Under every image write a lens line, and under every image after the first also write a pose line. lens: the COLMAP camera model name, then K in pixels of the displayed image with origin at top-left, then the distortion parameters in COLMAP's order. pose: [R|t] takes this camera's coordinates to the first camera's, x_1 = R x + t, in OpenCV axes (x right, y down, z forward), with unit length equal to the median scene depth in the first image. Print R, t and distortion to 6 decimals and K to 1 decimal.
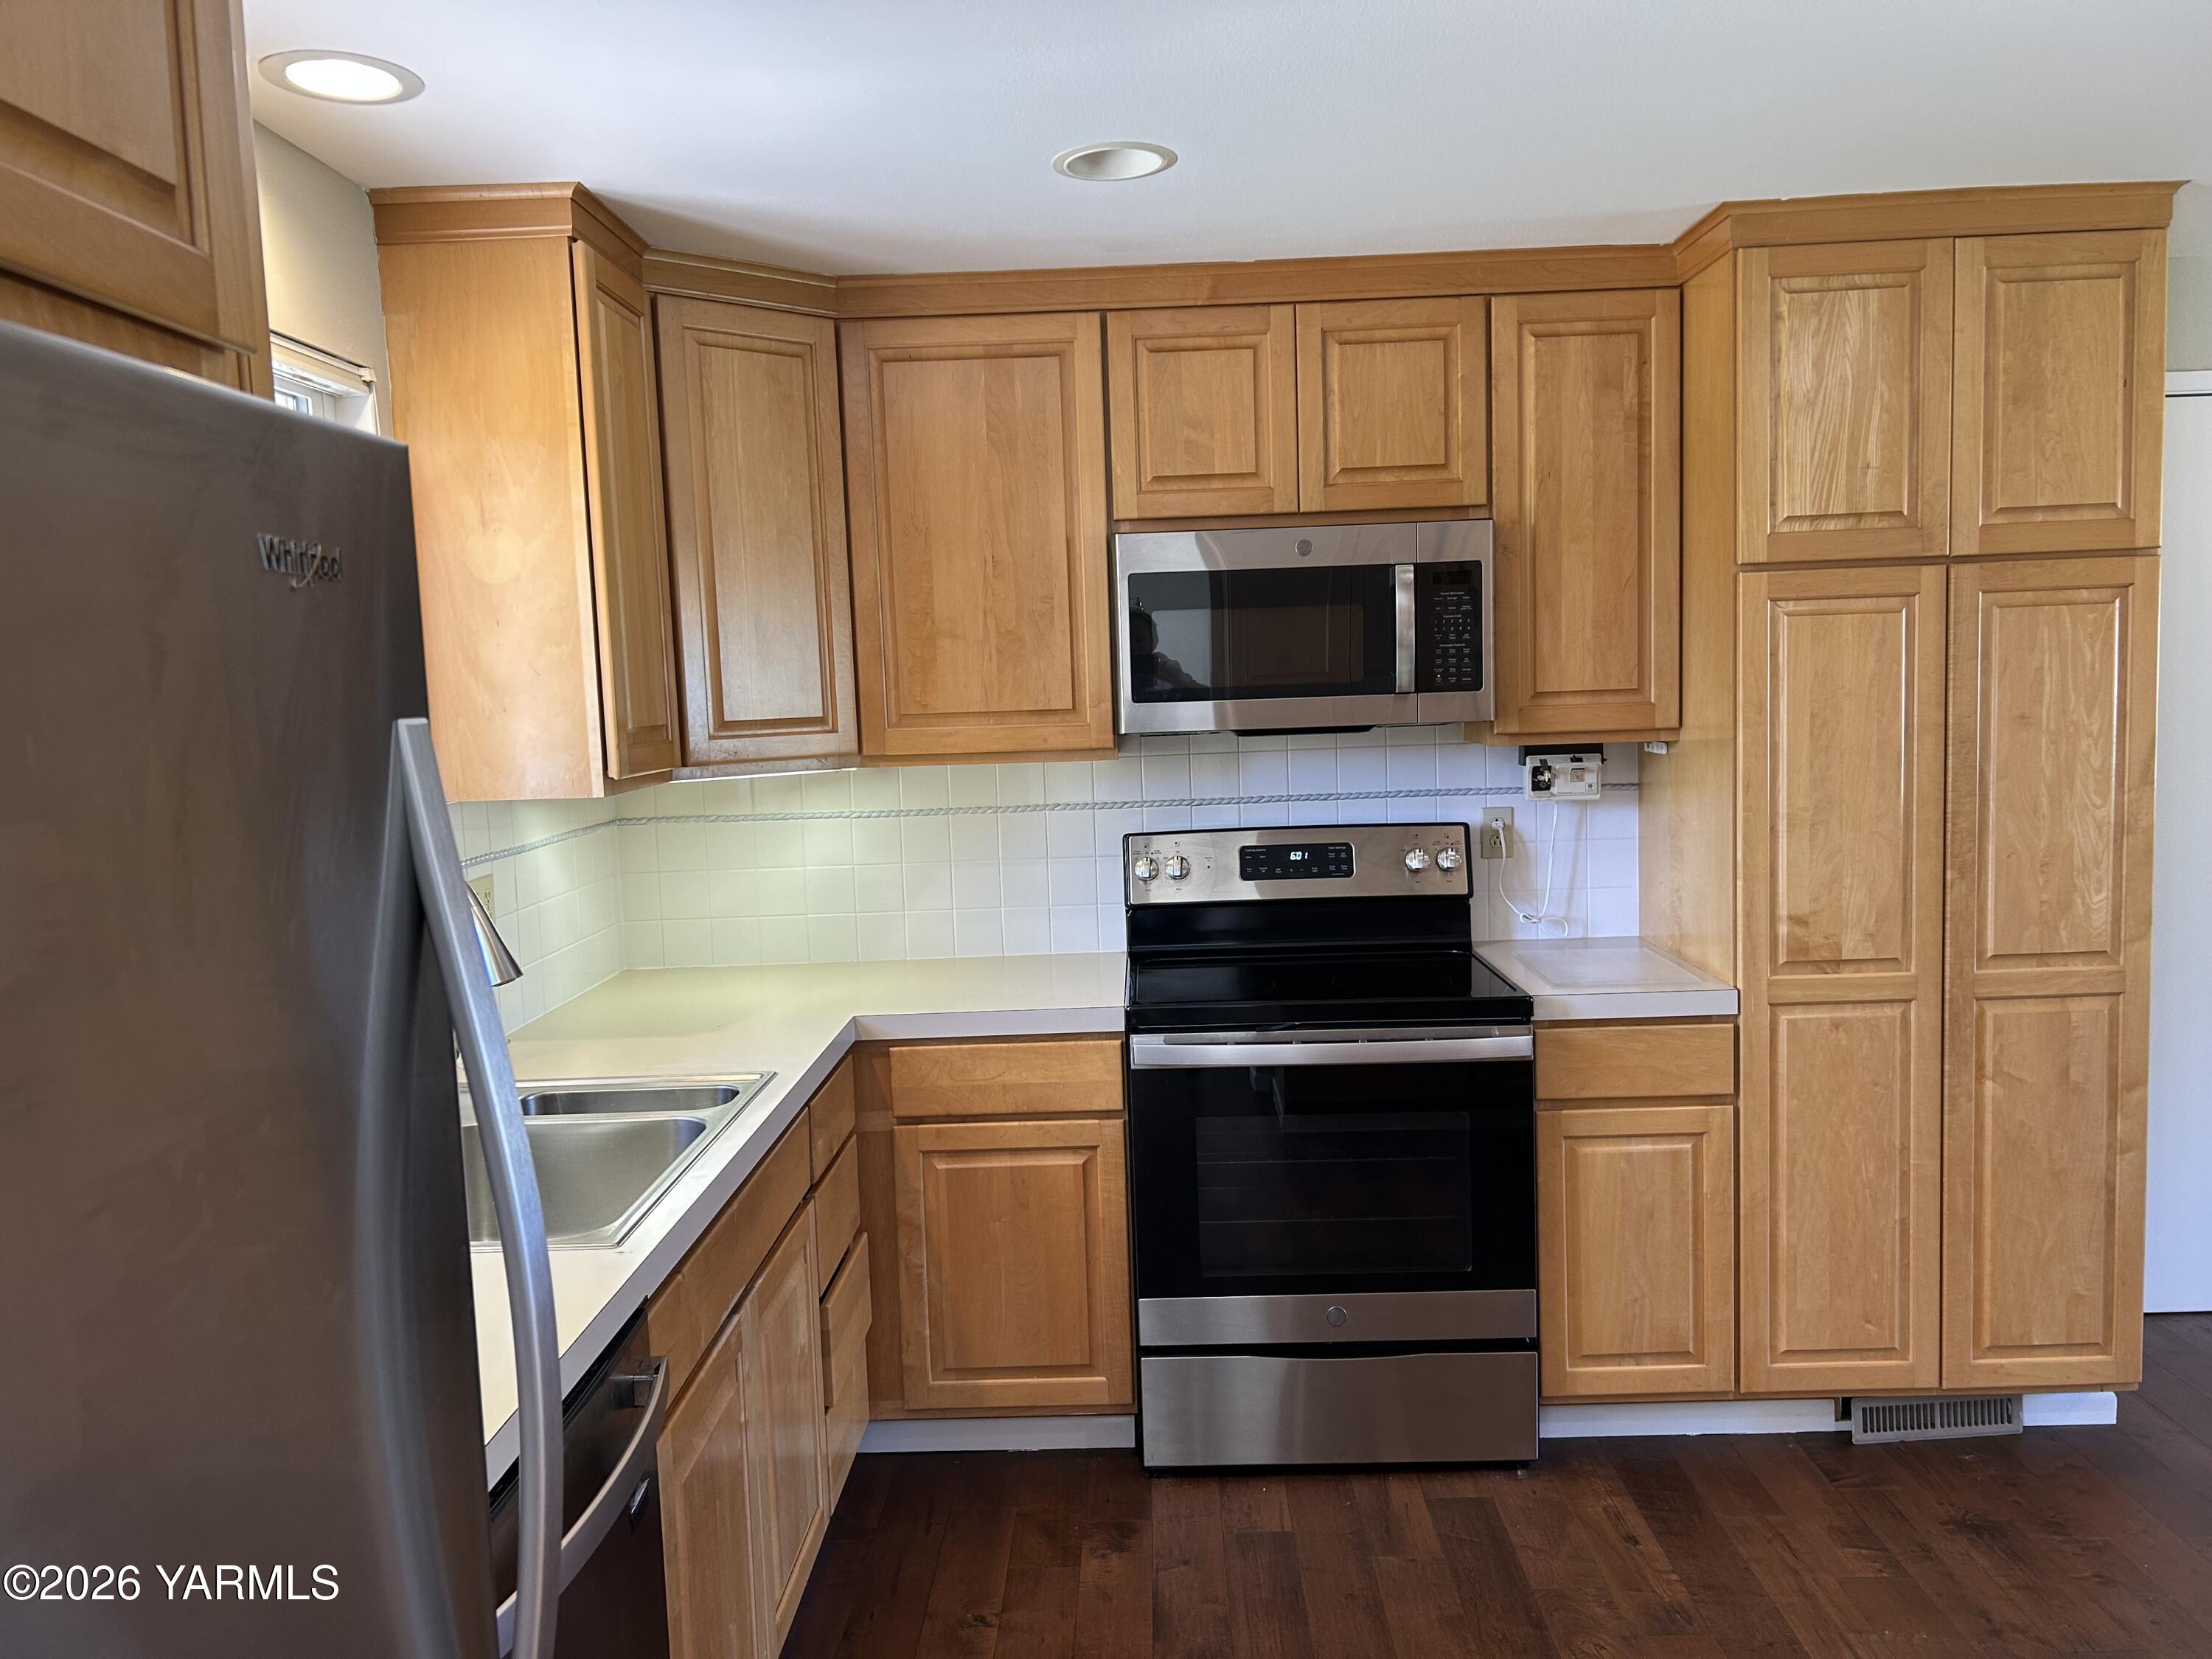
lens RADIAL K [[1663.1, 0, 1109.6], [0, 1663.1, 833.6], [0, 0, 1]] dist [0.059971, -0.071410]
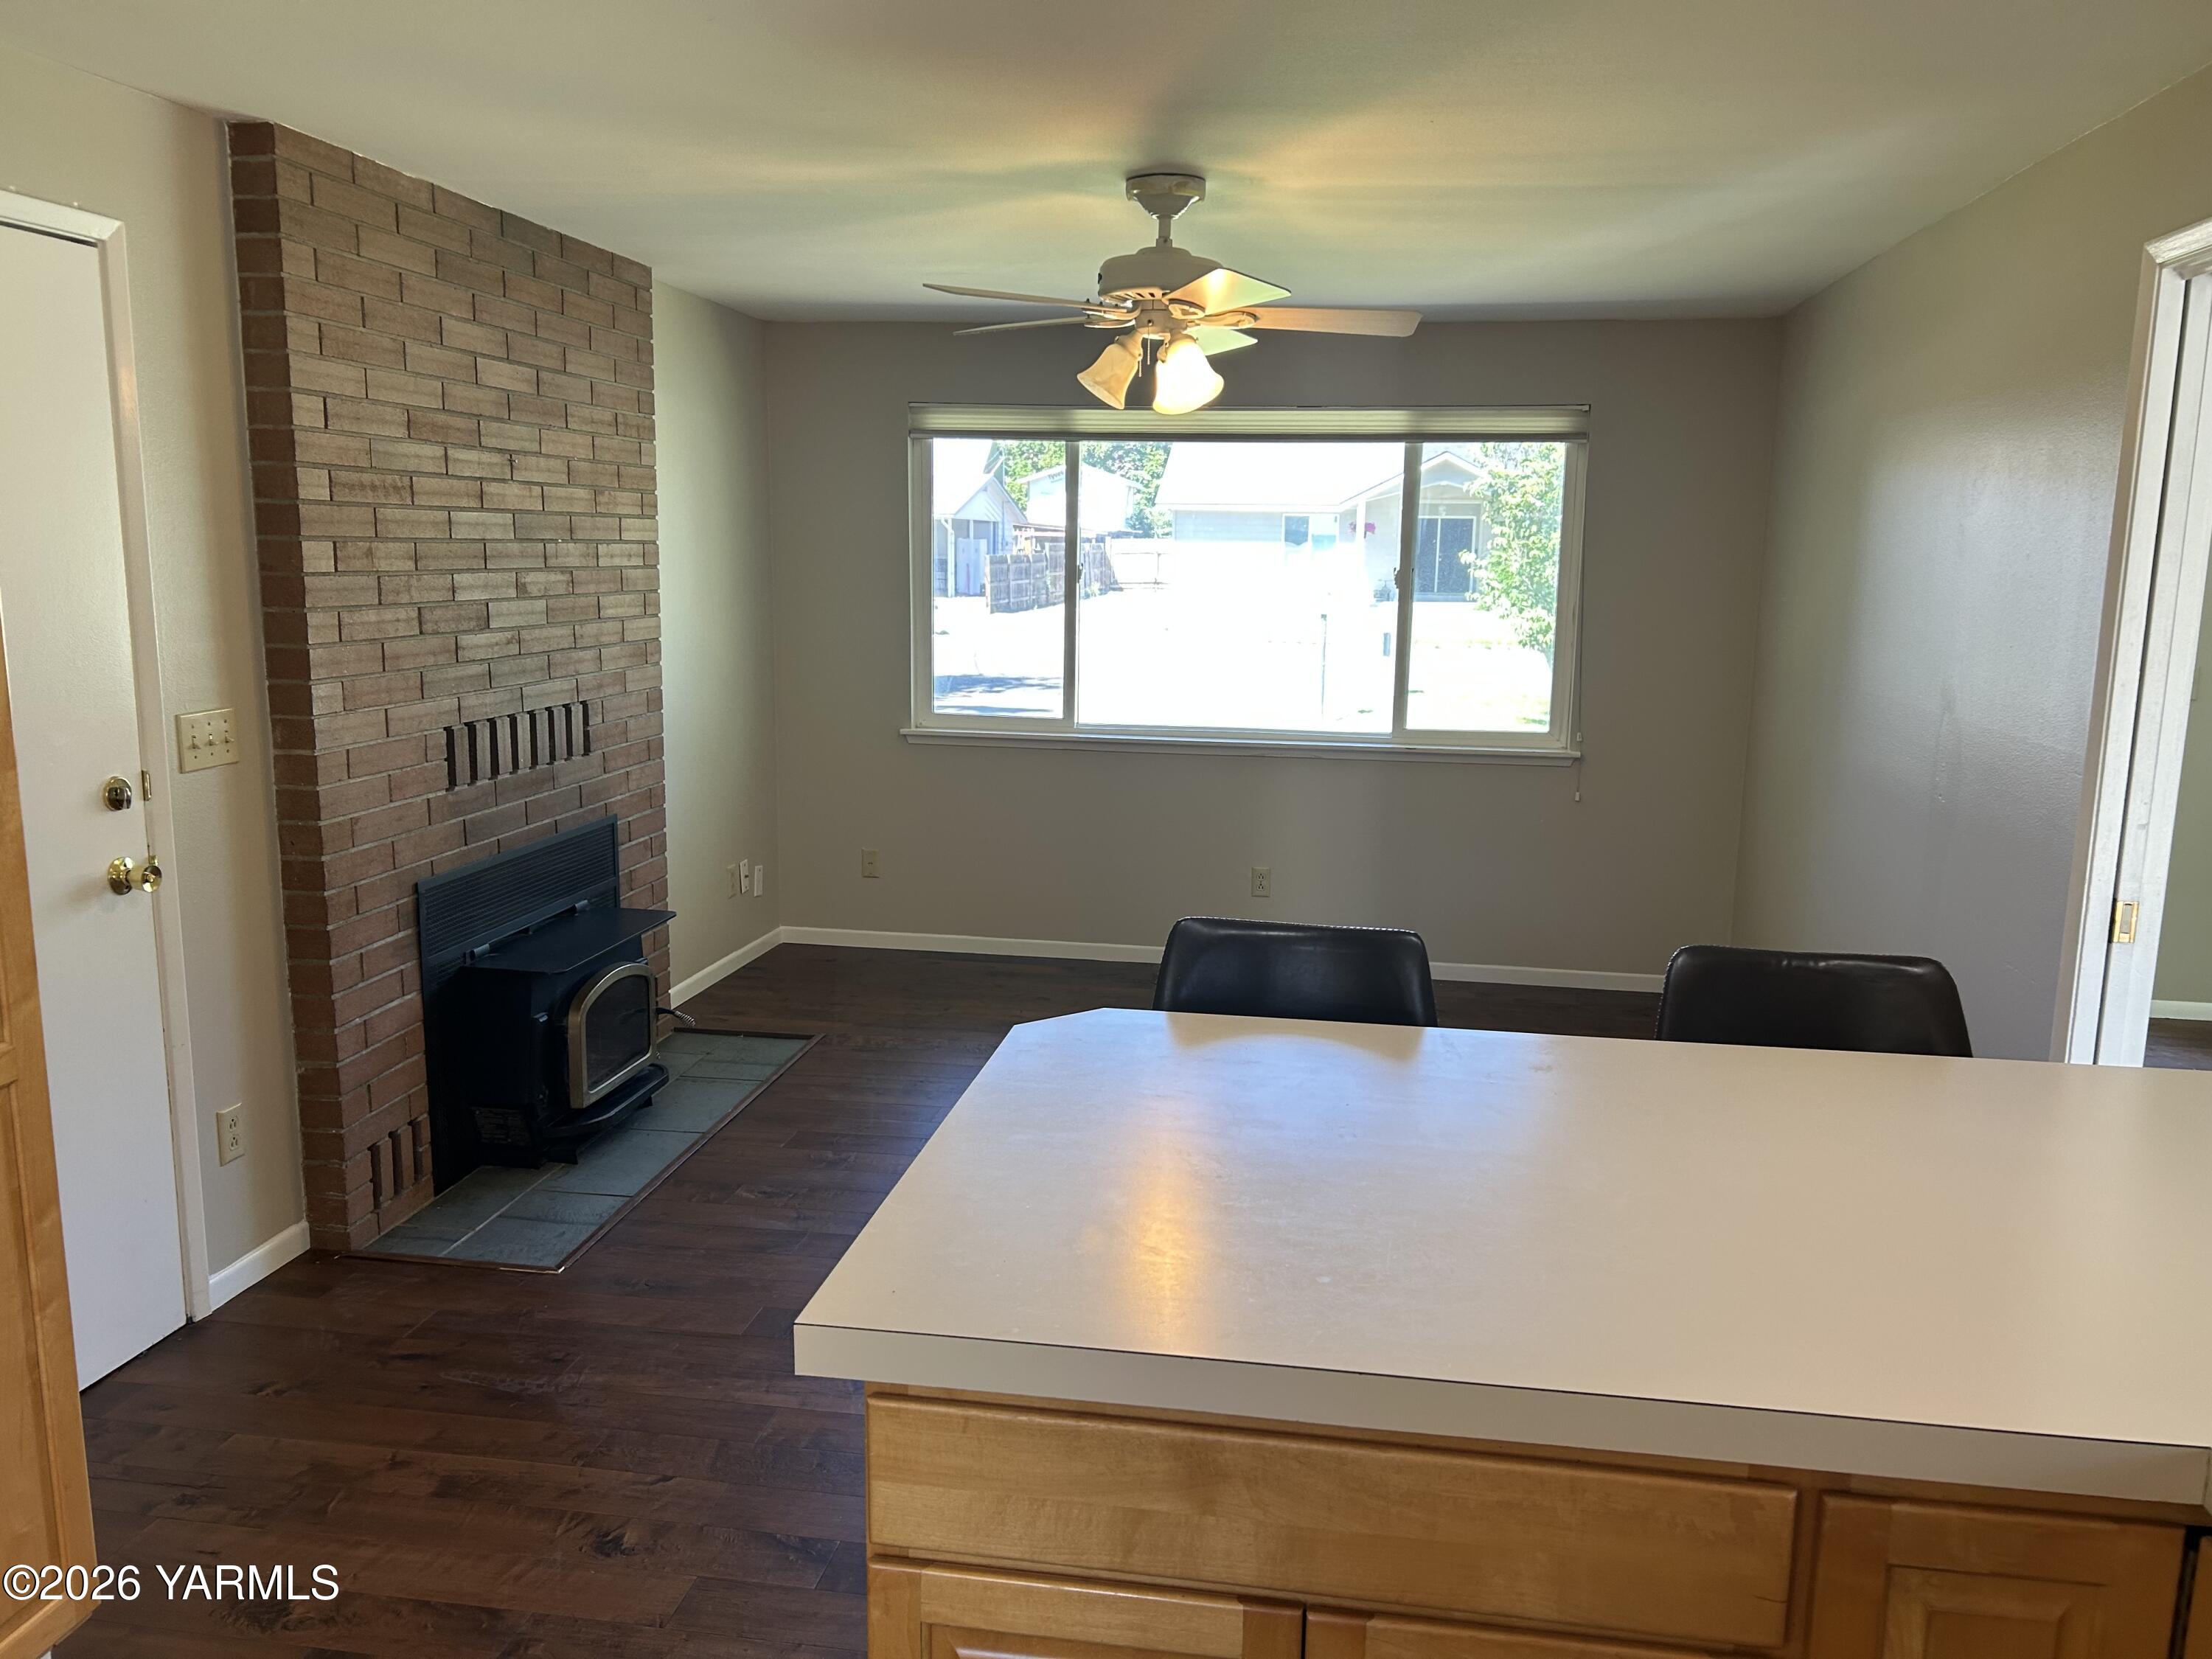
lens RADIAL K [[1663.1, 0, 1114.2], [0, 1663.1, 845.3], [0, 0, 1]] dist [0.059971, -0.071410]
pose [[0.139706, -0.136362, 0.980759, 0.019407], [0.063266, 0.989678, 0.128590, -0.056850], [-0.988170, 0.044083, 0.146891, 0.467060]]
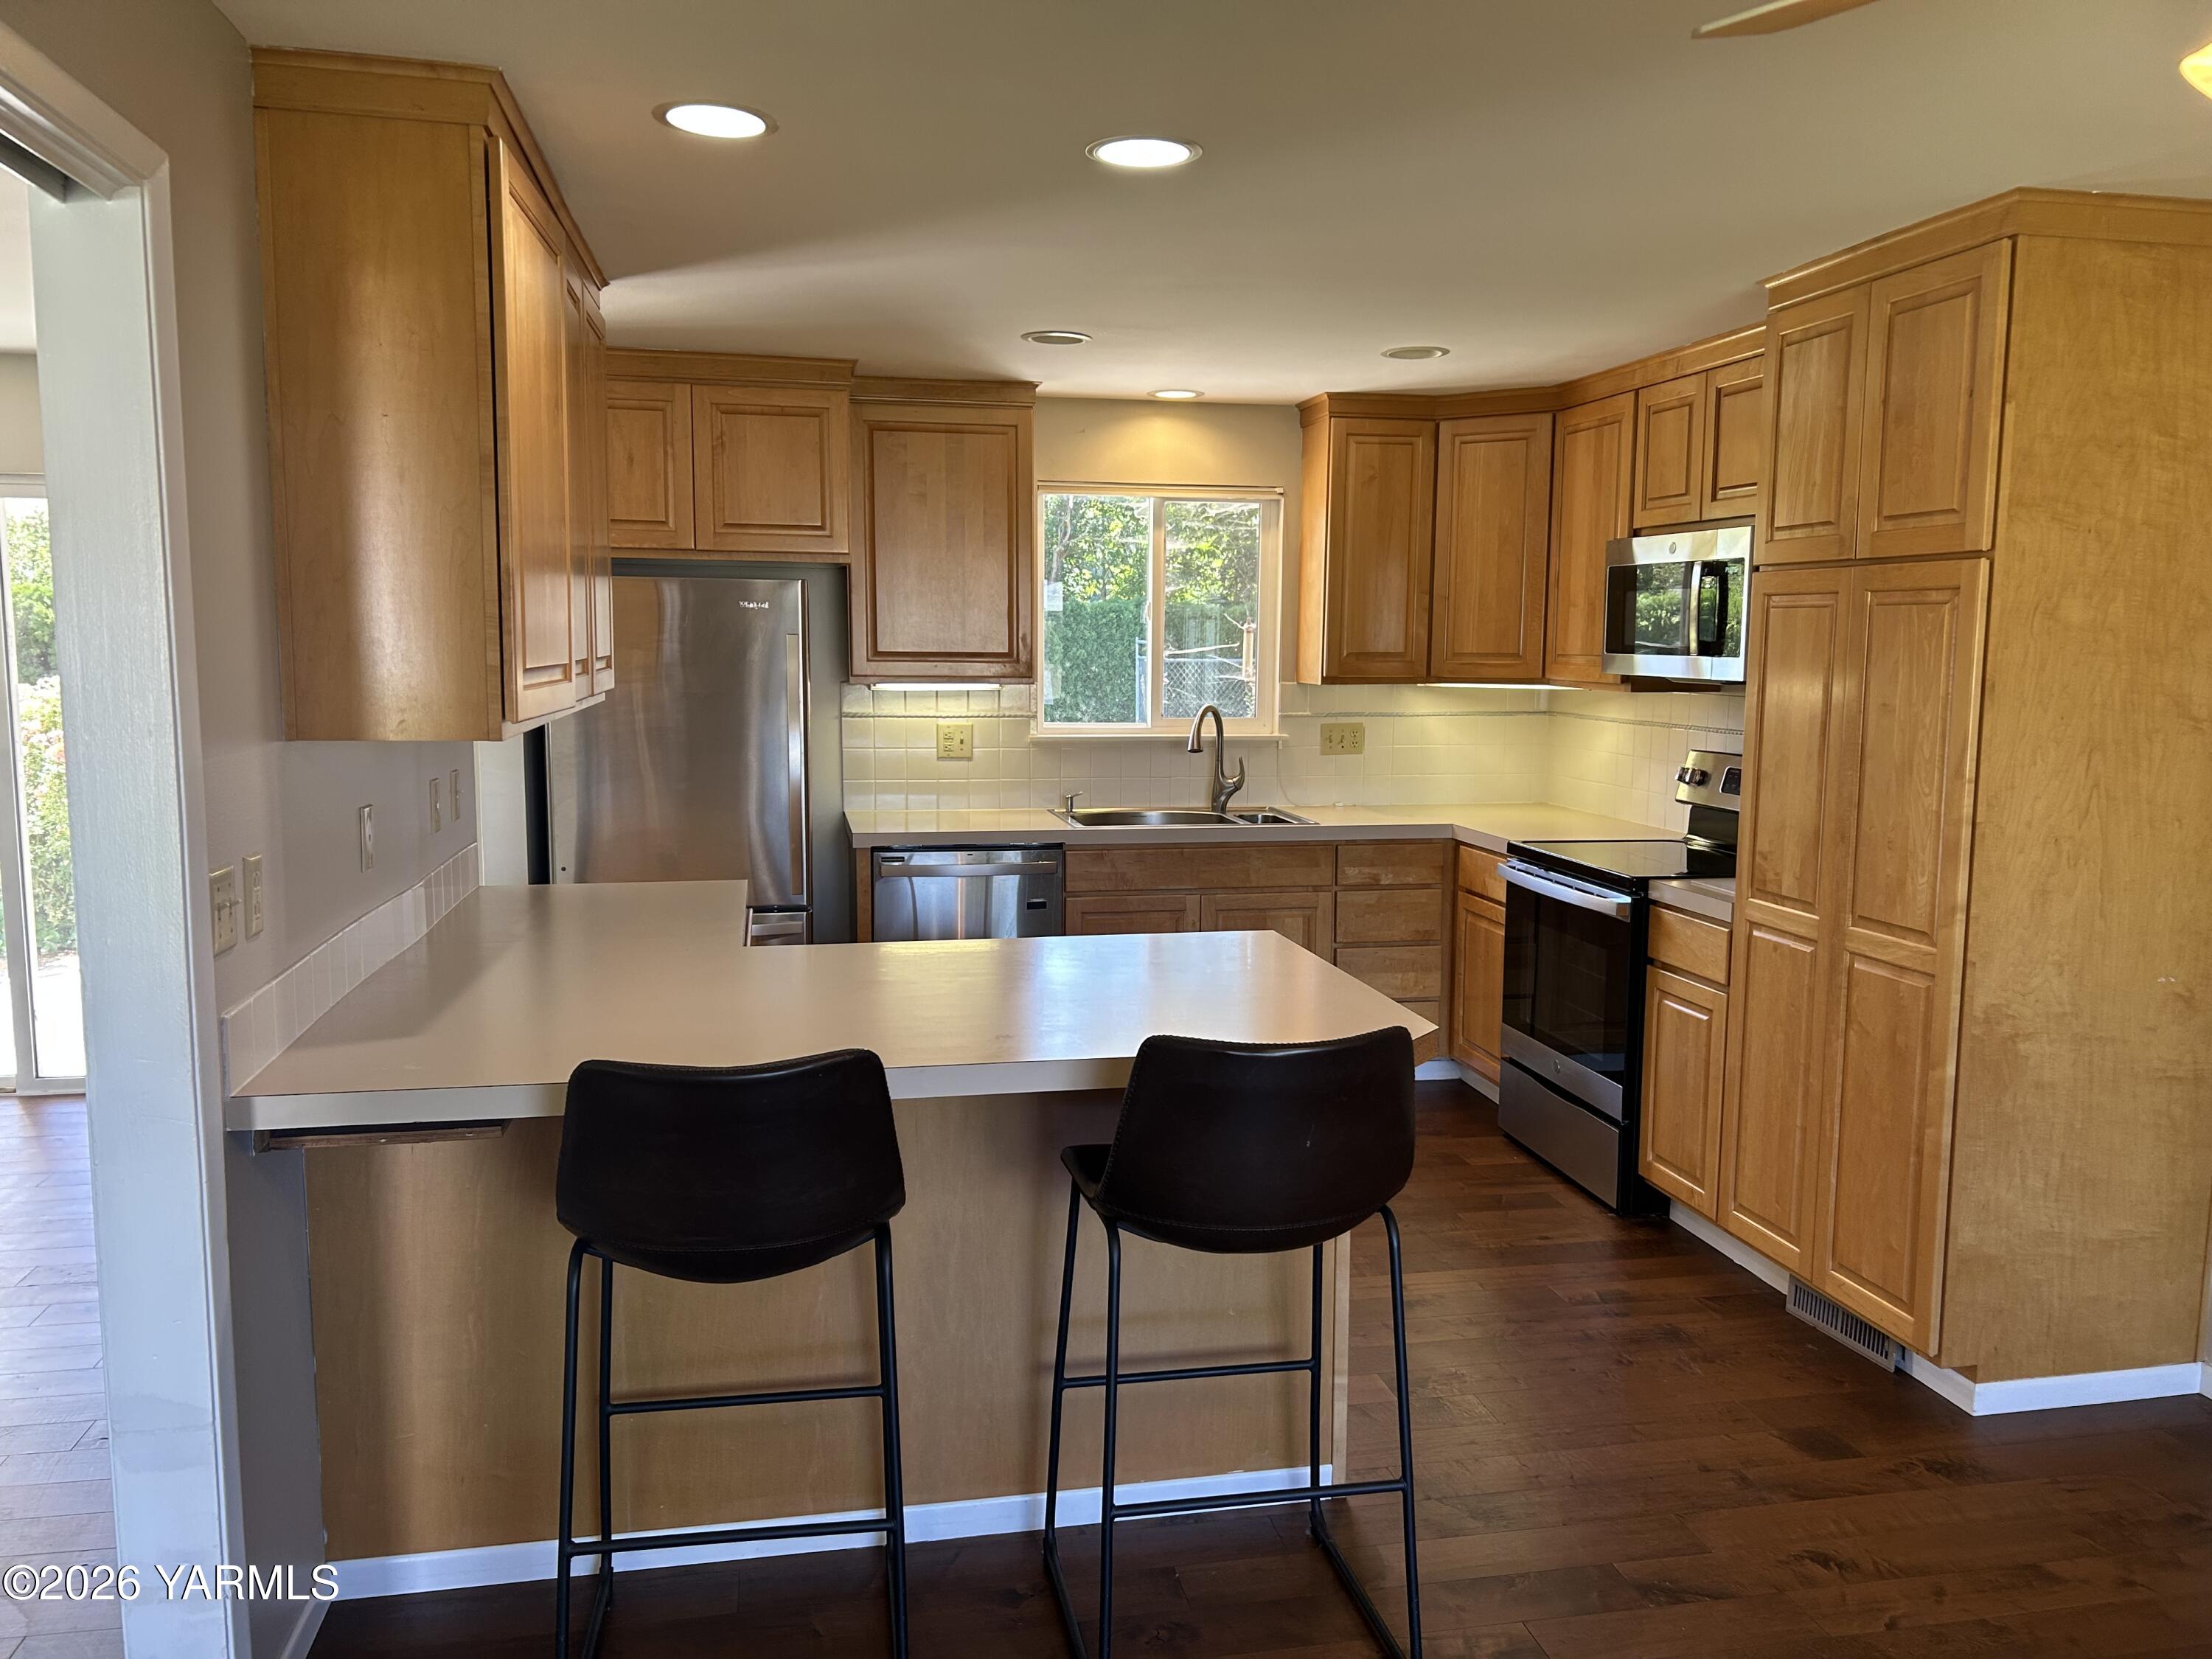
lens RADIAL K [[1663.1, 0, 1098.8], [0, 1663.1, 830.5], [0, 0, 1]] dist [0.059971, -0.071410]
pose [[0.201769, 0.151486, -0.967647, 1.497352], [-0.101568, 0.985876, 0.133162, -0.081207], [0.974153, 0.071414, 0.214305, 0.260460]]
